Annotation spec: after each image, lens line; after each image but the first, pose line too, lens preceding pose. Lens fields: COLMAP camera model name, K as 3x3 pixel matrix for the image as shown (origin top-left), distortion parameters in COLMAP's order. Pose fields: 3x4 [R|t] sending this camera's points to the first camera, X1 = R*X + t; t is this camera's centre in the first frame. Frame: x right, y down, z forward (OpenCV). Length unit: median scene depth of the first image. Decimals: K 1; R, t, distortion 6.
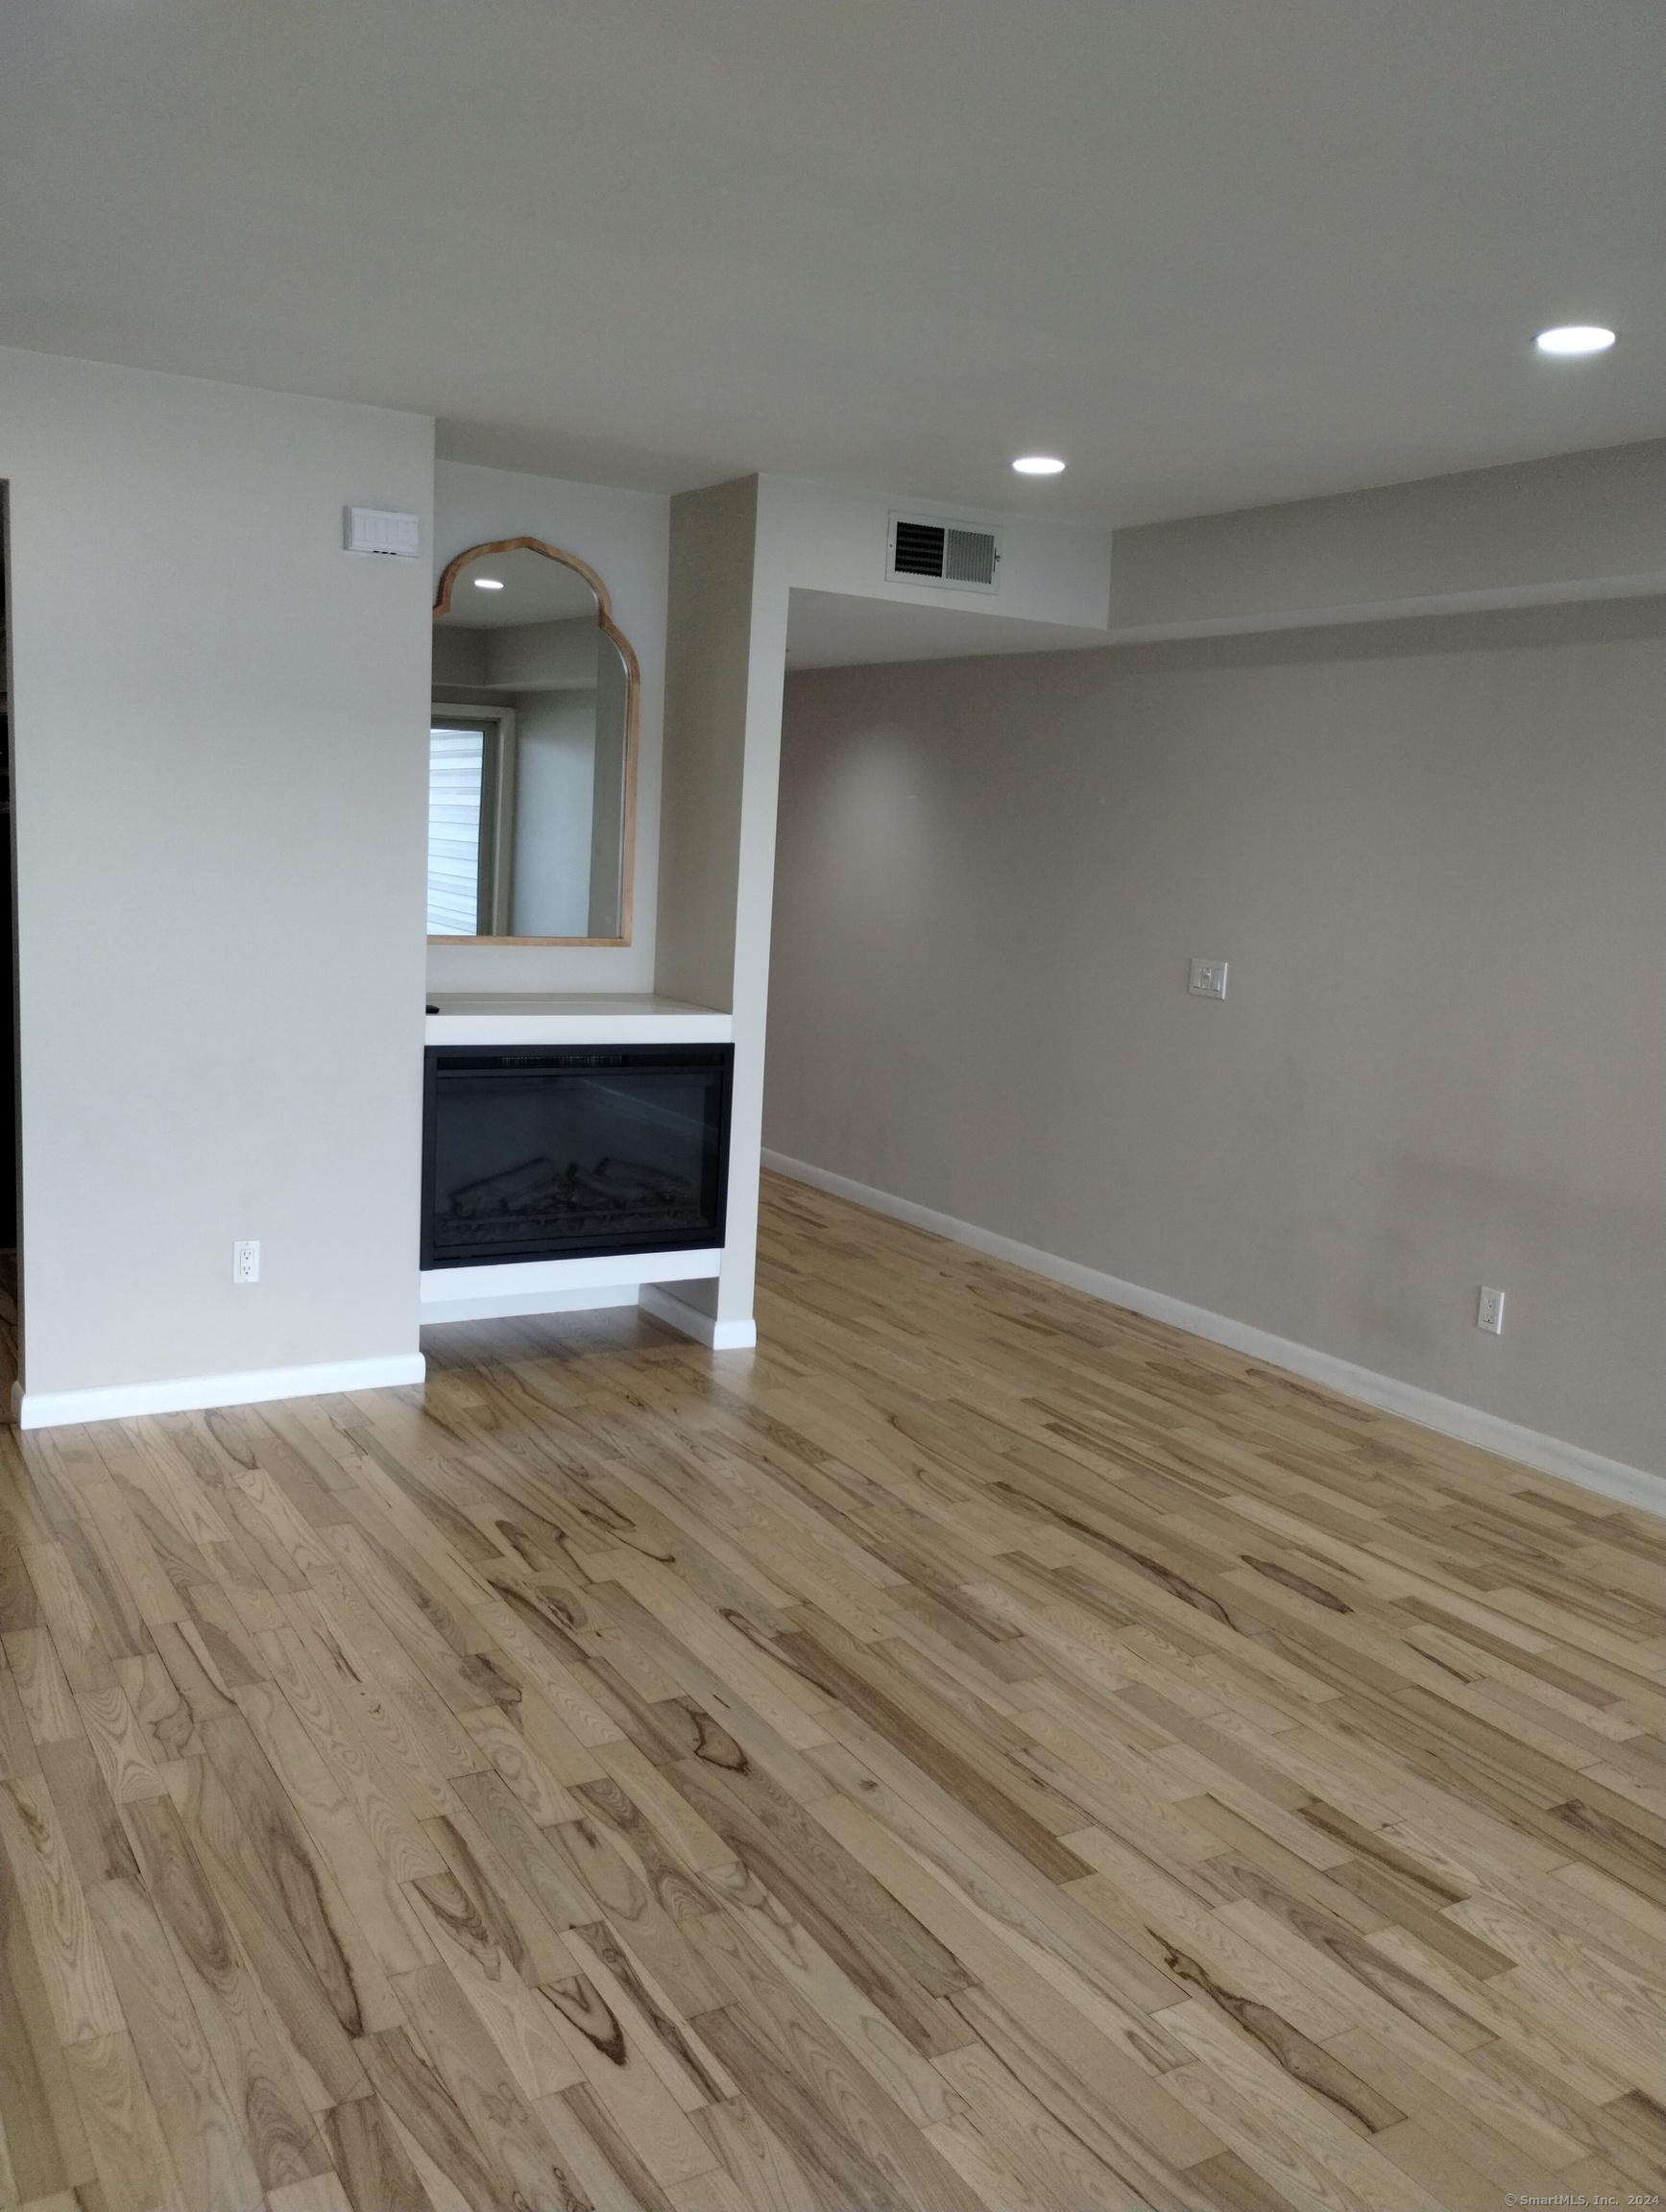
lens RADIAL K [[1828.8, 0, 819.7], [0, 1828.8, 1114.2], [0, 0, 1]] dist [0.083902, -0.082702]
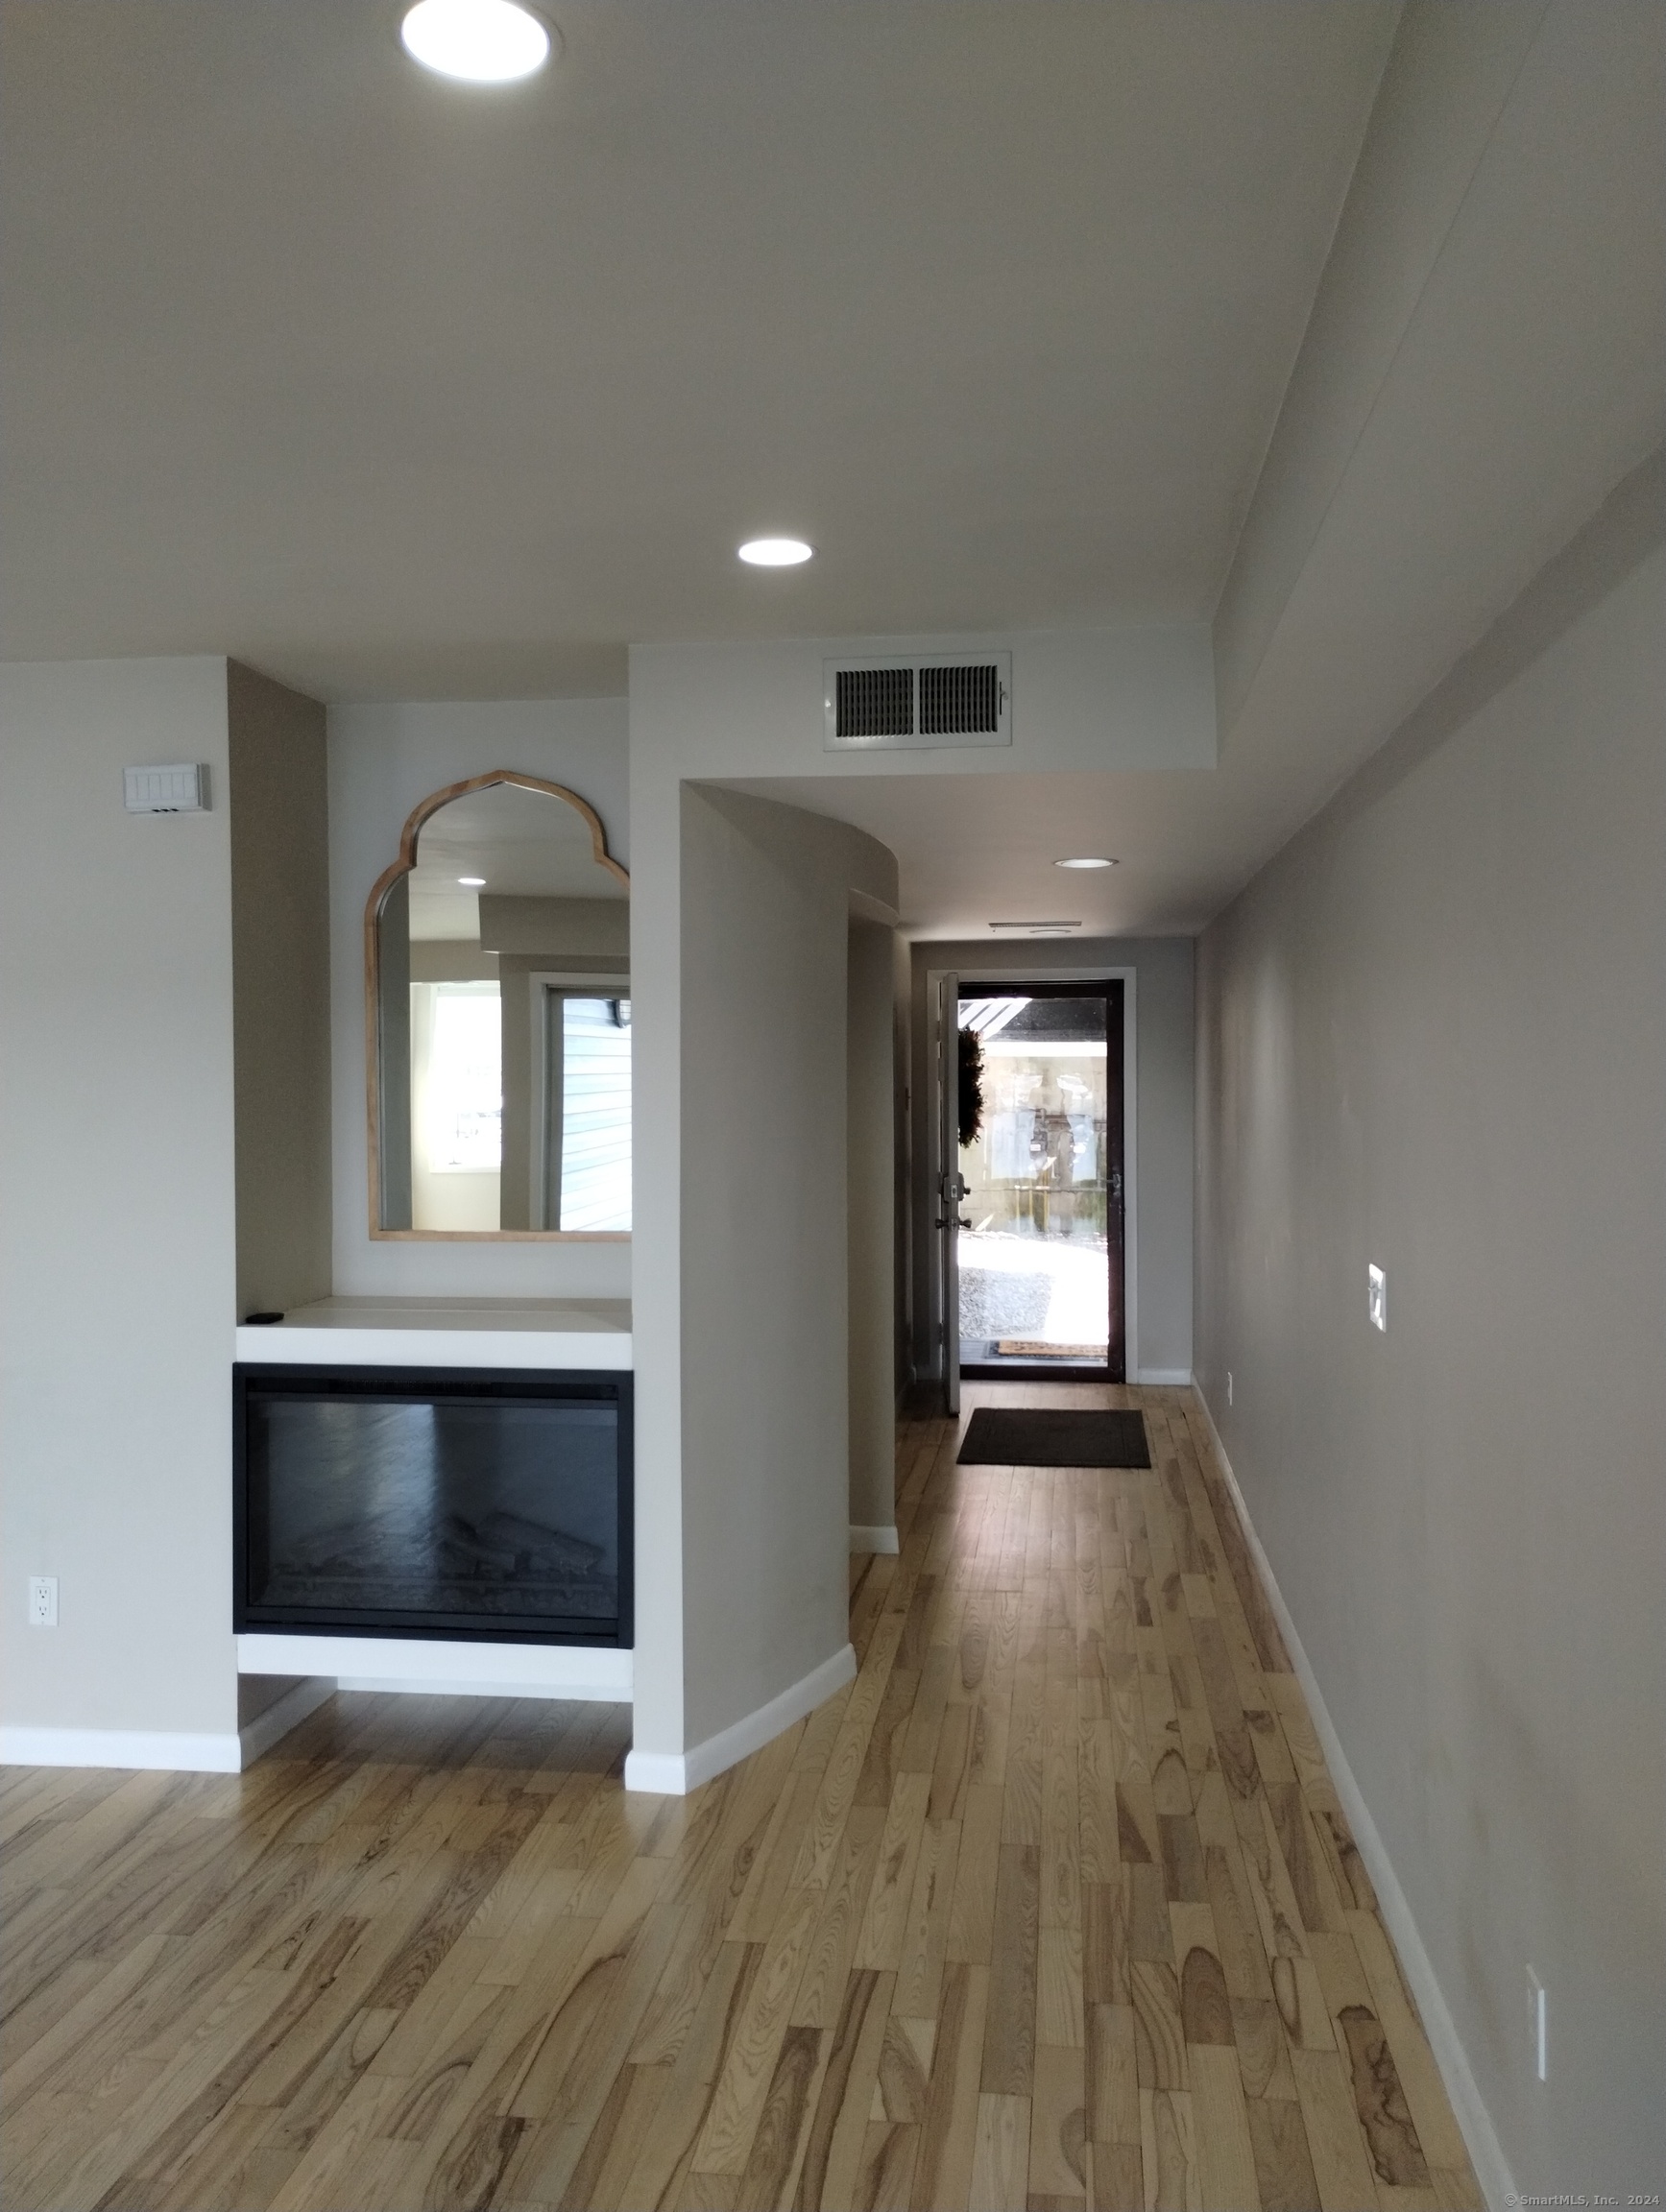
lens RADIAL K [[1829.5, 0, 830.7], [0, 1829.5, 1114.7], [0, 0, 1]] dist [0.077381, -0.090832]
pose [[0.789244, -0.040293, -0.612757, 0.528265], [-0.052136, 0.989845, -0.132242, -0.051854], [0.611863, 0.136317, 0.779129, 0.486758]]
